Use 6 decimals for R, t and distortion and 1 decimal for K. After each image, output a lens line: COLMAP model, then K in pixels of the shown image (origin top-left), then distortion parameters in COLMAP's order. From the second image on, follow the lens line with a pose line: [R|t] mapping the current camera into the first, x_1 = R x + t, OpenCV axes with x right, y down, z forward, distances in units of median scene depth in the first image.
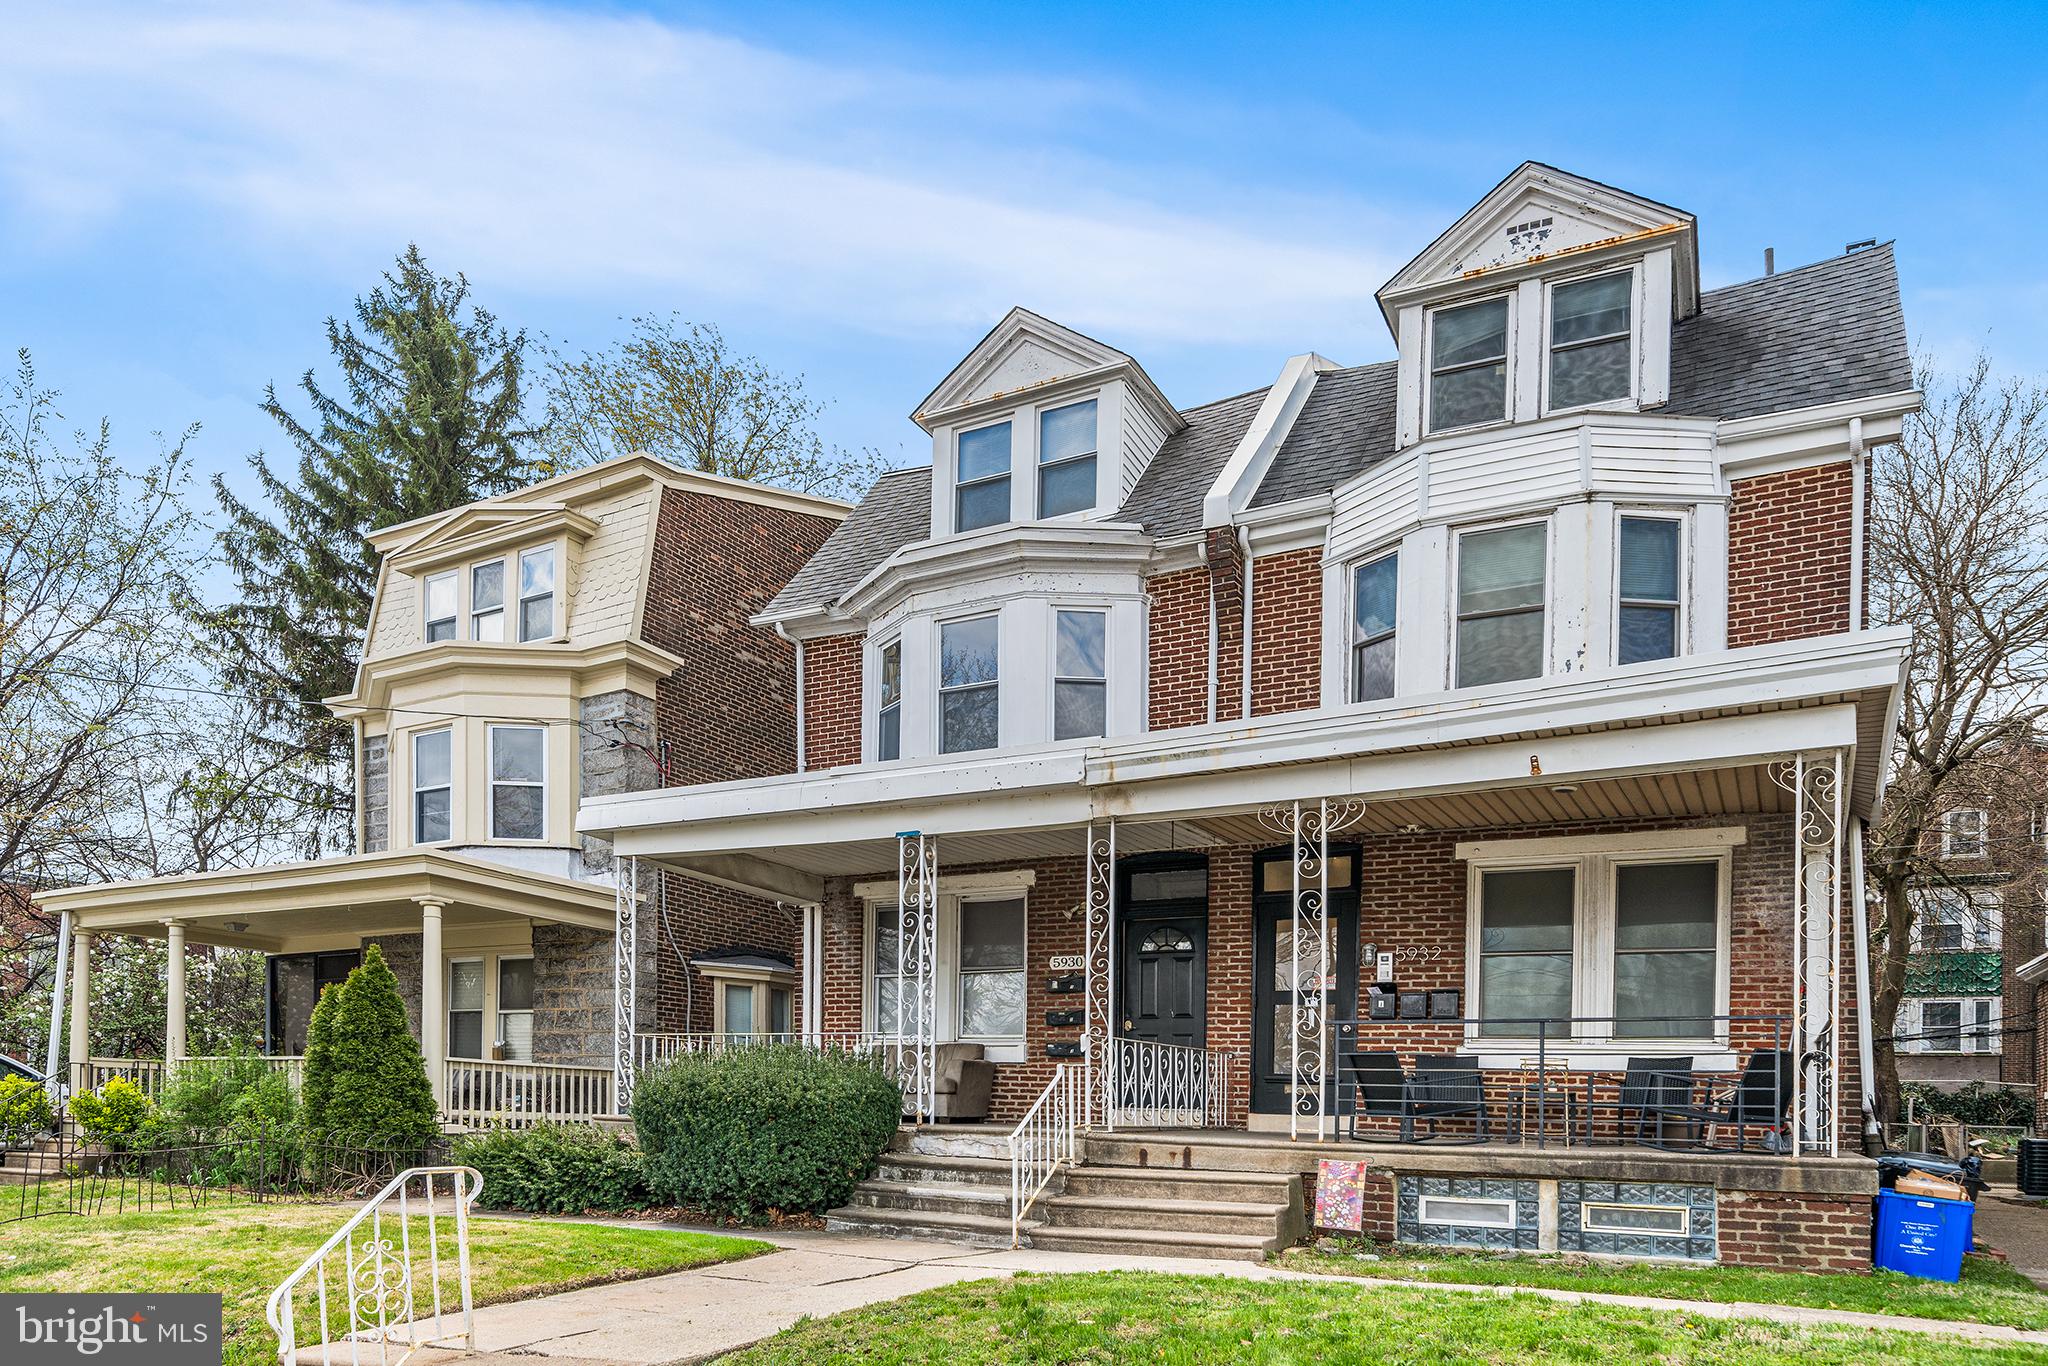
lens RADIAL K [[1332.2, 0, 1024.0], [0, 1332.2, 683.0], [0, 0, 1]] dist [0.000380, 0.001956]
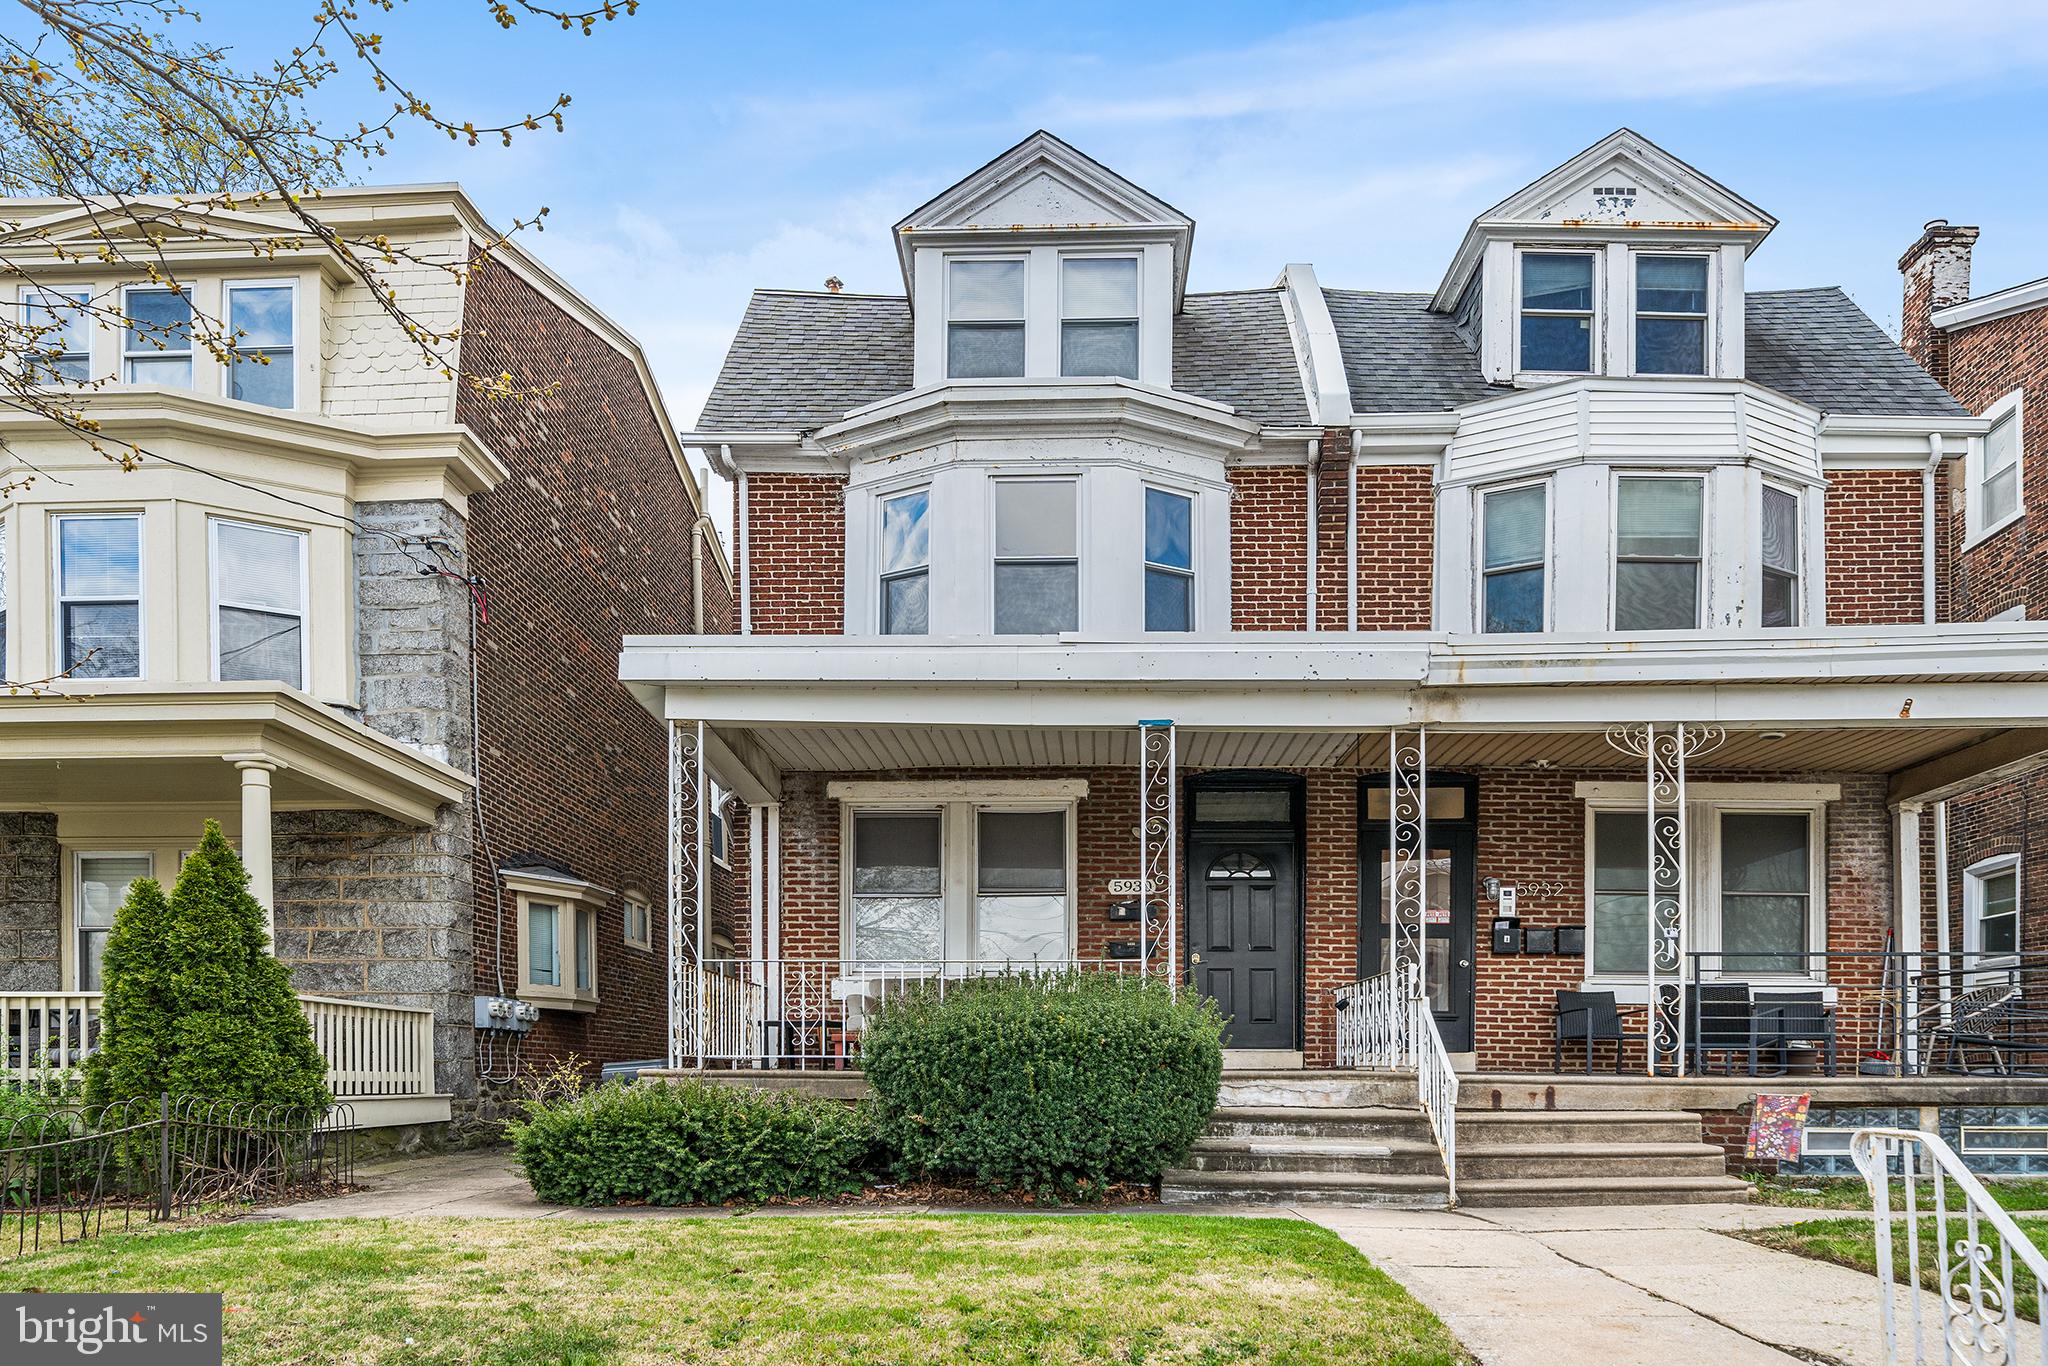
lens RADIAL K [[1382.5, 0, 1023.6], [0, 1382.5, 660.9], [0, 0, 1]] dist [0.002030, 0.002233]
pose [[0.888476, 0.109623, 0.445639, -0.480546], [-0.122969, 0.992410, 0.001042, 0.074093], [-0.442142, -0.055726, 0.895212, 0.237236]]
